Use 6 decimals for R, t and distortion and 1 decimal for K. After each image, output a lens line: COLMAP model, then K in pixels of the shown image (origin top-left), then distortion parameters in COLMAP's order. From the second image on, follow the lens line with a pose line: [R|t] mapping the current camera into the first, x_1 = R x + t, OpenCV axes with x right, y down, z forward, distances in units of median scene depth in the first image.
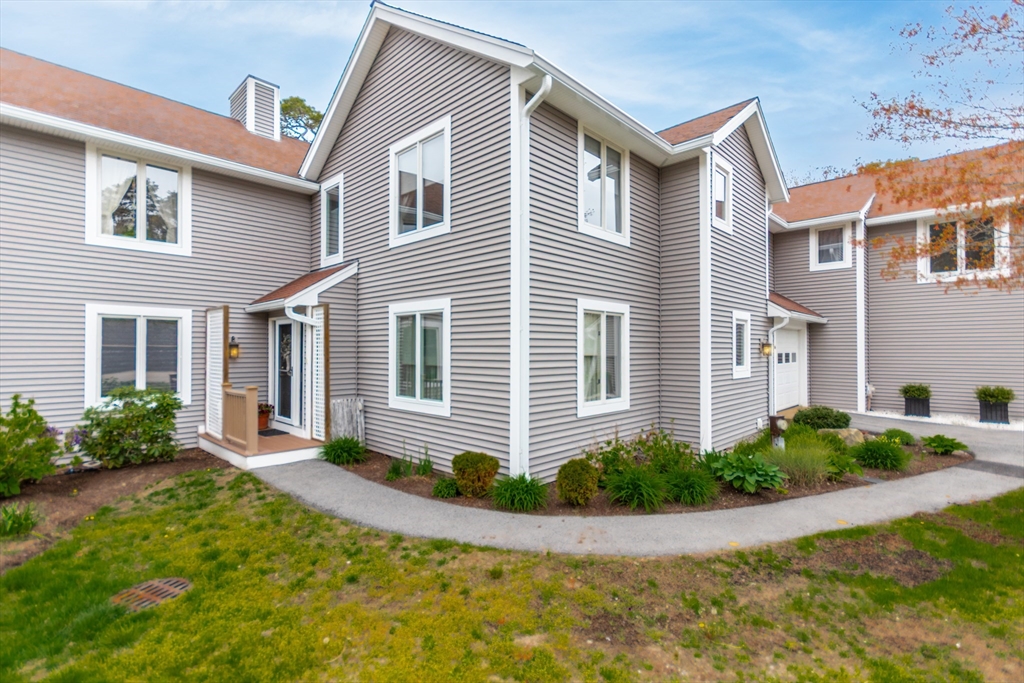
lens RADIAL K [[476.2, 0, 512.0], [0, 476.2, 341.5], [0, 0, 1]] dist [0.002118, 0.000489]
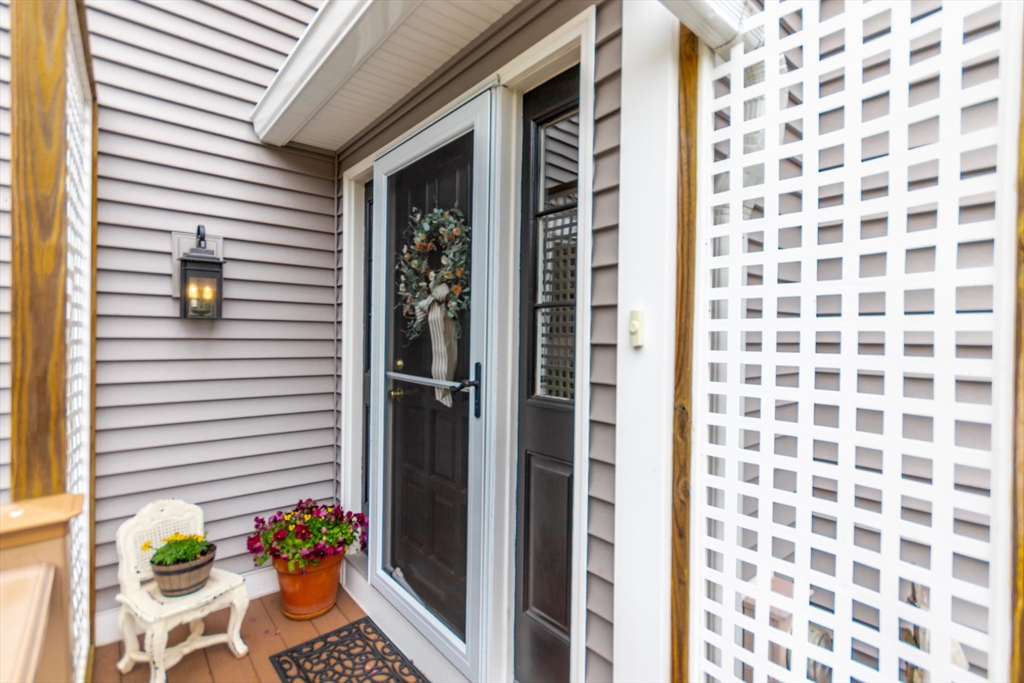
lens RADIAL K [[488.9, 0, 514.6], [0, 488.9, 330.7], [0, 0, 1]] dist [0.003106, 0.000211]
pose [[0.994335, 0.011279, -0.105692, -0.437815], [-0.010199, 0.999890, 0.010752, 0.038294], [0.105801, -0.009613, 0.994341, 0.837891]]
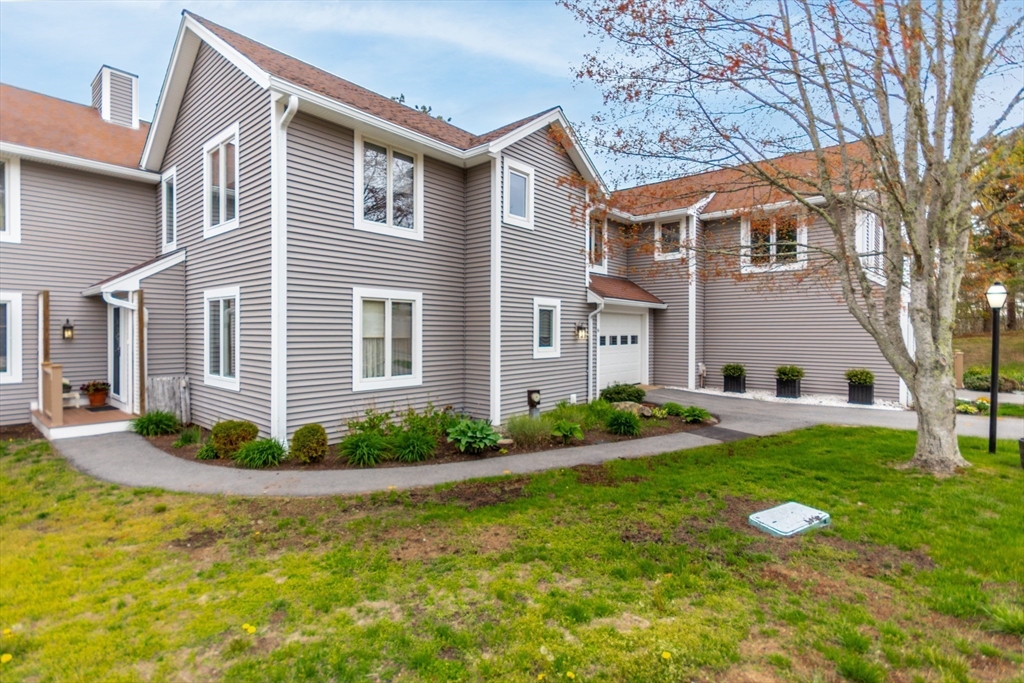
lens RADIAL K [[488.9, 0, 514.6], [0, 488.9, 330.7], [0, 0, 1]] dist [0.003106, 0.000211]
pose [[0.998472, 0.002809, 0.055194, 0.376059], [-0.003643, 0.999881, 0.015020, -0.004675], [-0.055145, -0.015198, 0.998363, -0.157033]]
